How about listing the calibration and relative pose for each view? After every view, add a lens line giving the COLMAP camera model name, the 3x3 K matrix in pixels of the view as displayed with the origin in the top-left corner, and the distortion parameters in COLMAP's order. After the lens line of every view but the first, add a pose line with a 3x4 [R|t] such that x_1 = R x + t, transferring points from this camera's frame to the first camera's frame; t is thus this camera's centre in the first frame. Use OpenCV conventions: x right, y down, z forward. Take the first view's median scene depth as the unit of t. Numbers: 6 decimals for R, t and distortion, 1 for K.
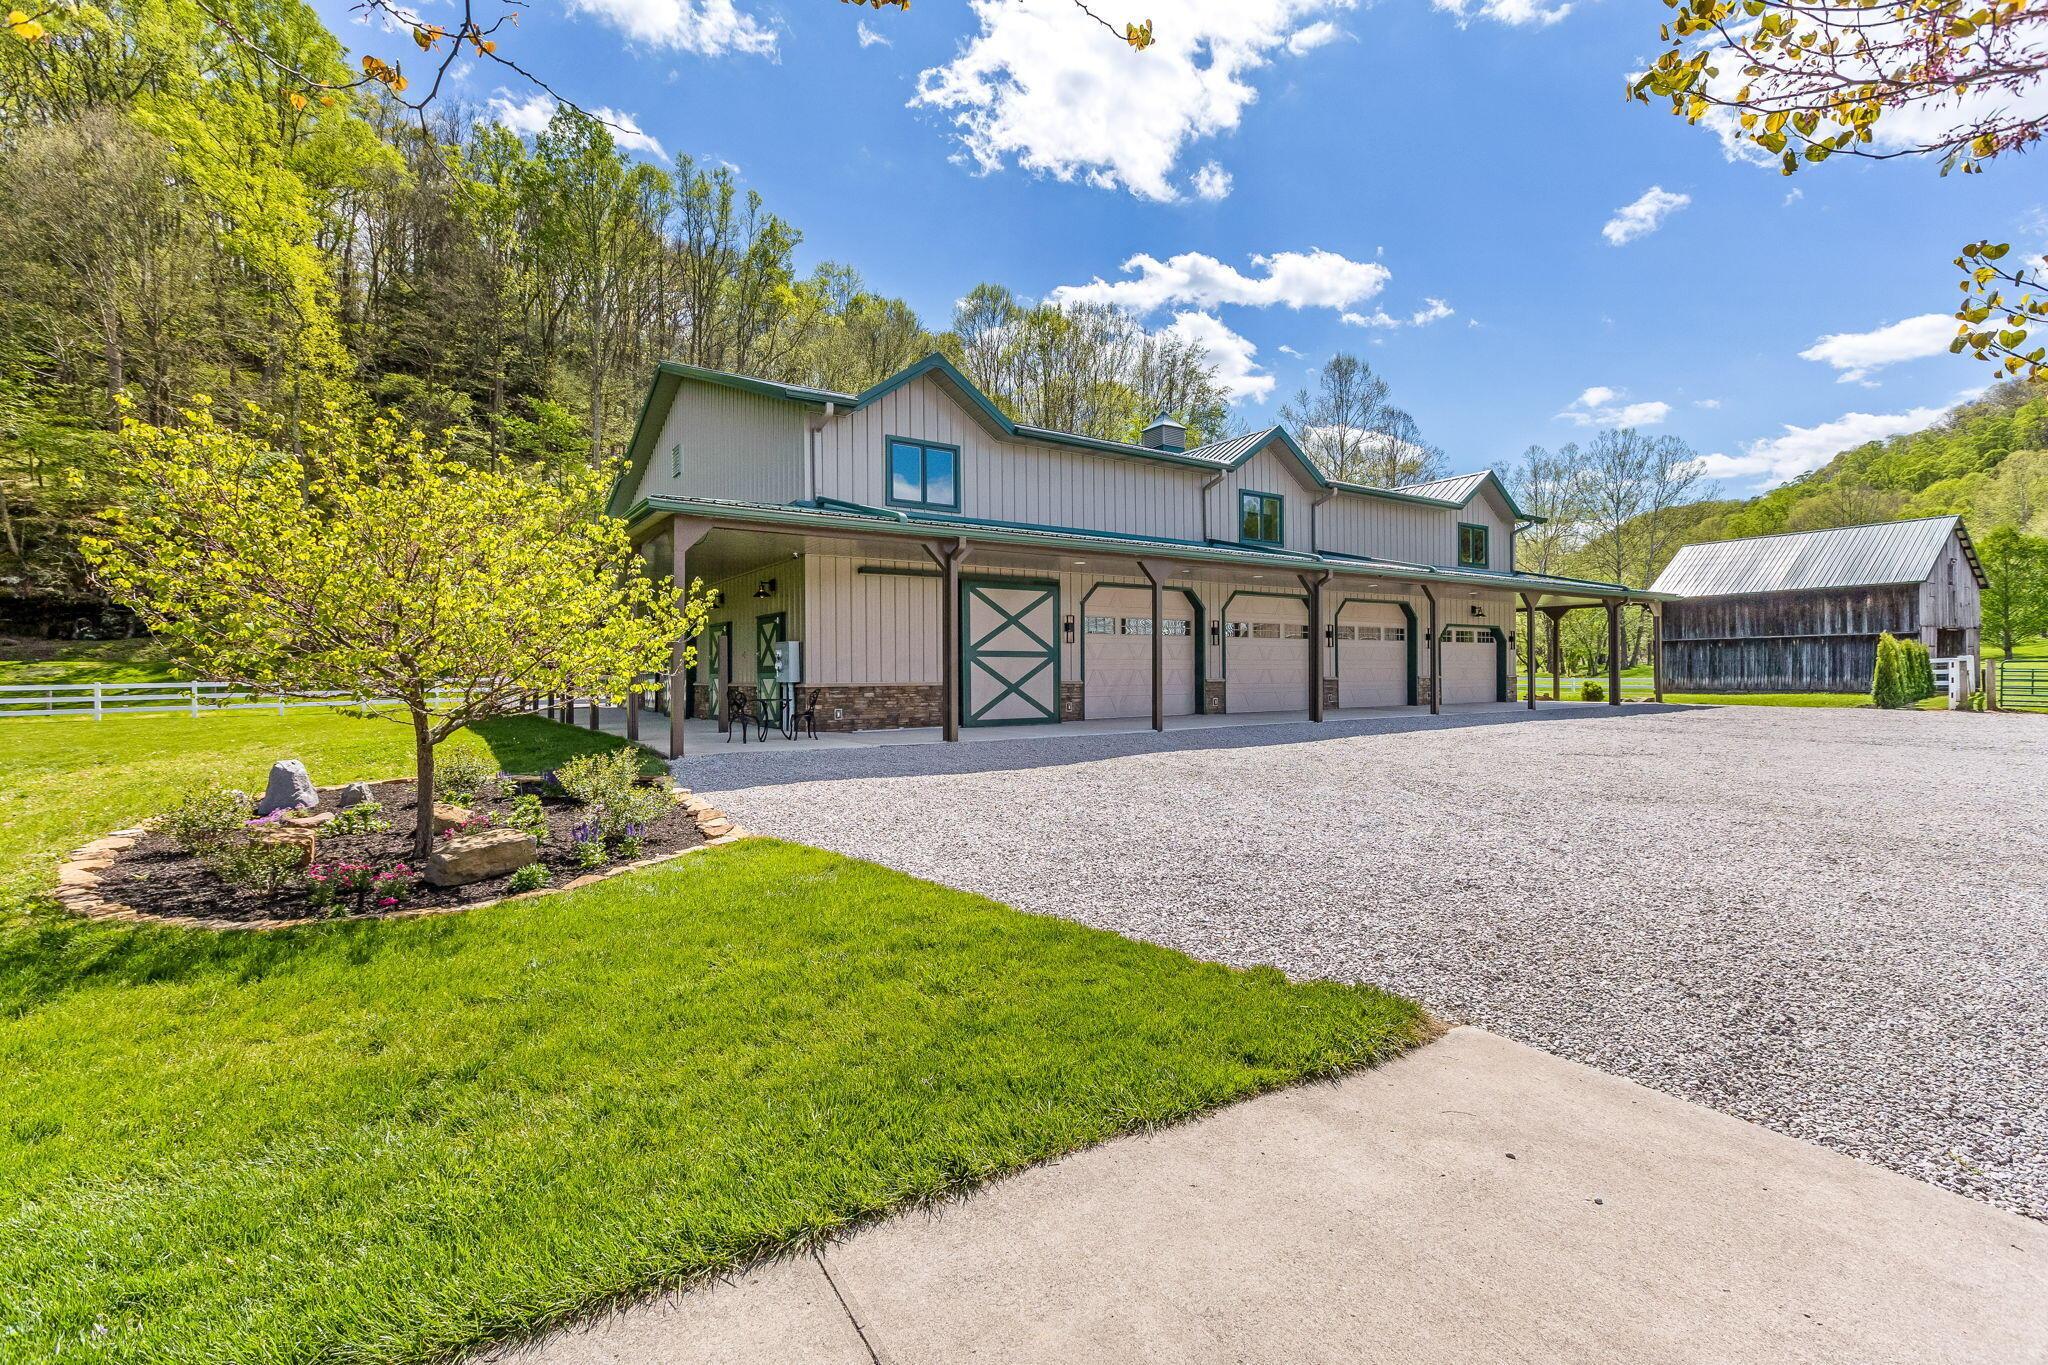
lens RADIAL K [[924.0, 0, 1020.5], [0, 924.0, 672.1], [0, 0, 1]] dist [0.000543, 0.000096]
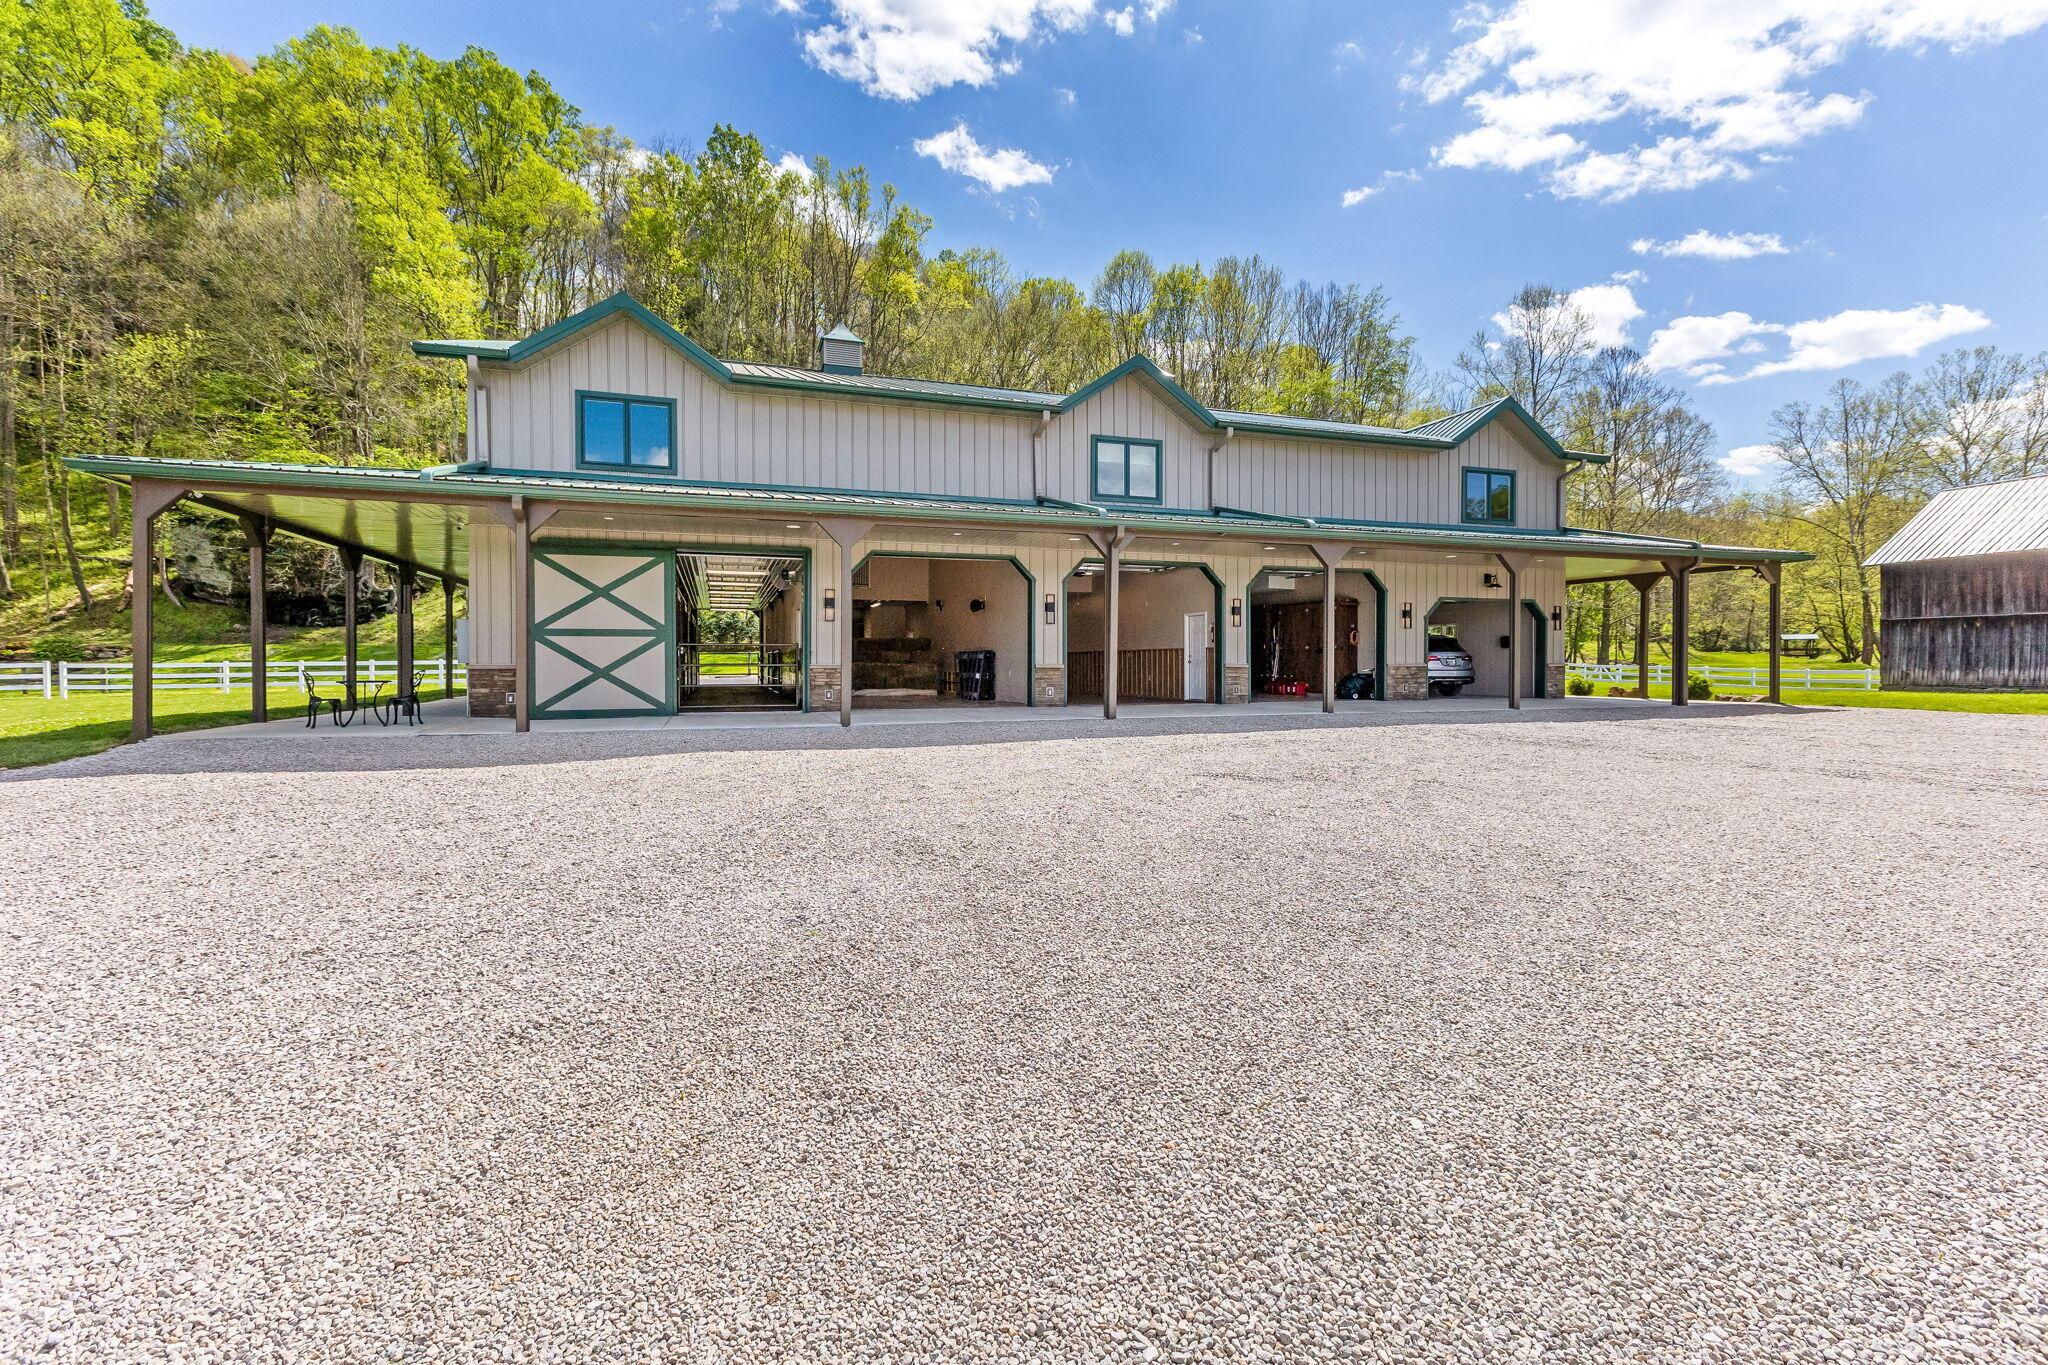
lens RADIAL K [[851.0, 0, 1021.6], [0, 851.0, 669.8], [0, 0, 1]] dist [-0.002942, 0.009982]
pose [[0.960191, 0.009816, -0.279173, 0.239297], [-0.005826, 0.999869, 0.015119, 0.000140], [0.279285, -0.012891, 0.960122, 0.152976]]
